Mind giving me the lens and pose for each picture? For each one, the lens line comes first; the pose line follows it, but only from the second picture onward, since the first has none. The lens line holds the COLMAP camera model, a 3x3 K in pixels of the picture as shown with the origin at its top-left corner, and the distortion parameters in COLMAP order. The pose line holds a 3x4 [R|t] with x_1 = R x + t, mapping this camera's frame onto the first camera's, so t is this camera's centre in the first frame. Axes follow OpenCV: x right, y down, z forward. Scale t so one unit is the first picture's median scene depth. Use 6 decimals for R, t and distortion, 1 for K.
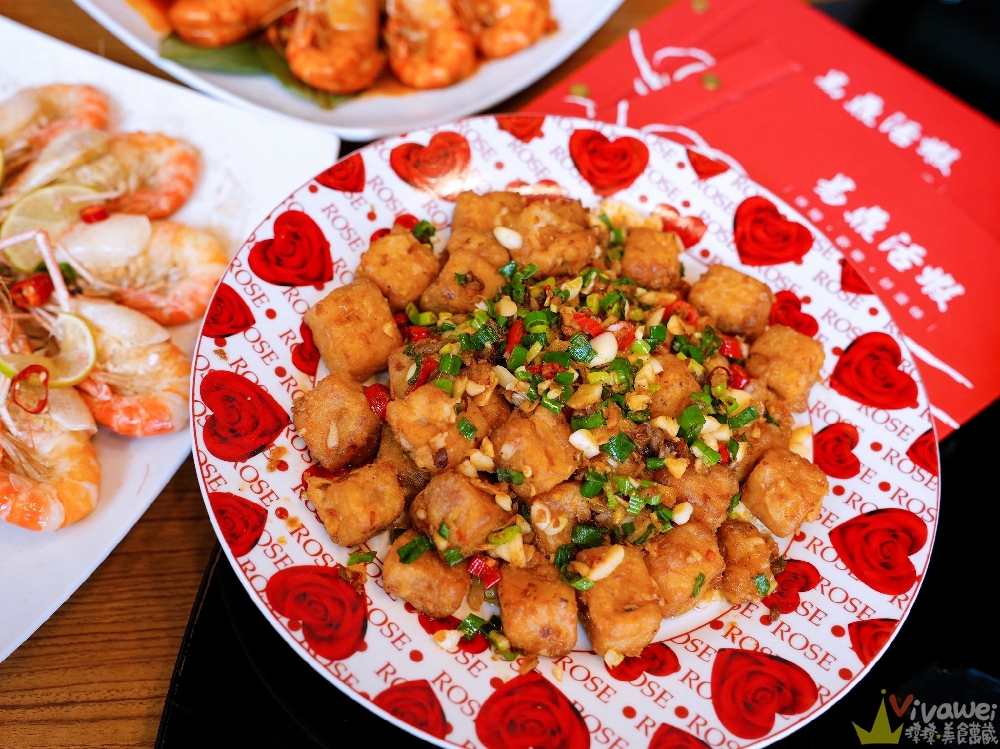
lens RADIAL K [[1120.3, 0, 500.0], [0, 1120.3, 374.5], [0, 0, 1]] dist [0.067449, -0.001179]
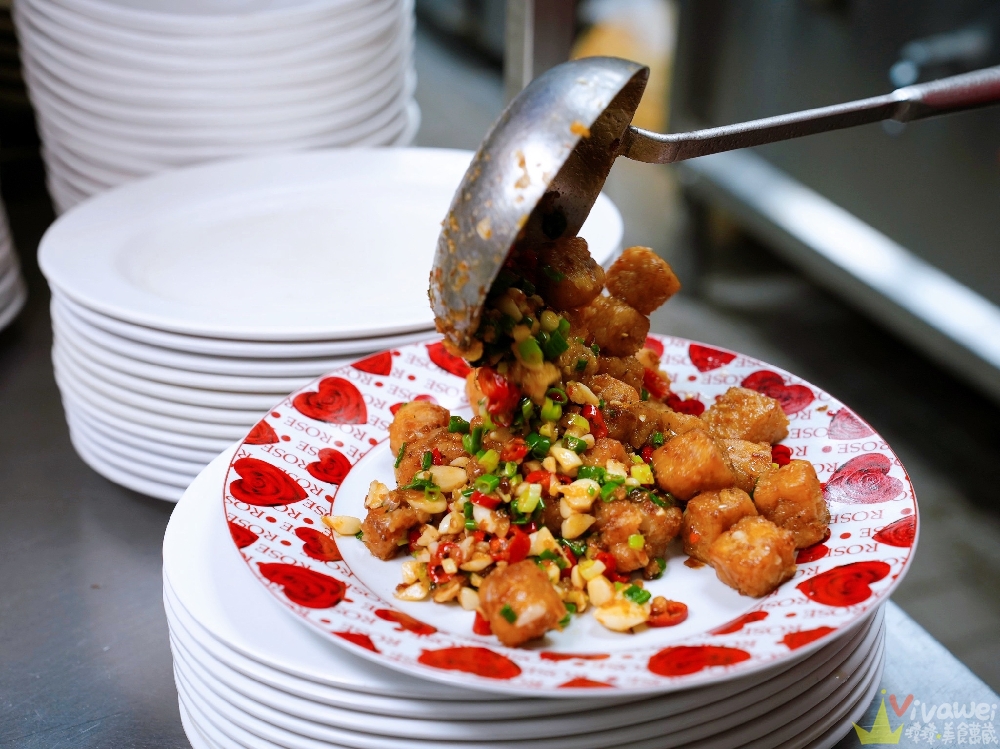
lens RADIAL K [[1489.9, 0, 500.0], [0, 1489.9, 374.5], [0, 0, 1]] dist [0.224773, -0.006139]
pose [[-0.872946, 0.092796, -0.478910, 0.887079], [-0.464124, 0.144248, 0.873946, -1.365442], [0.150180, 0.985181, -0.082852, 1.101770]]
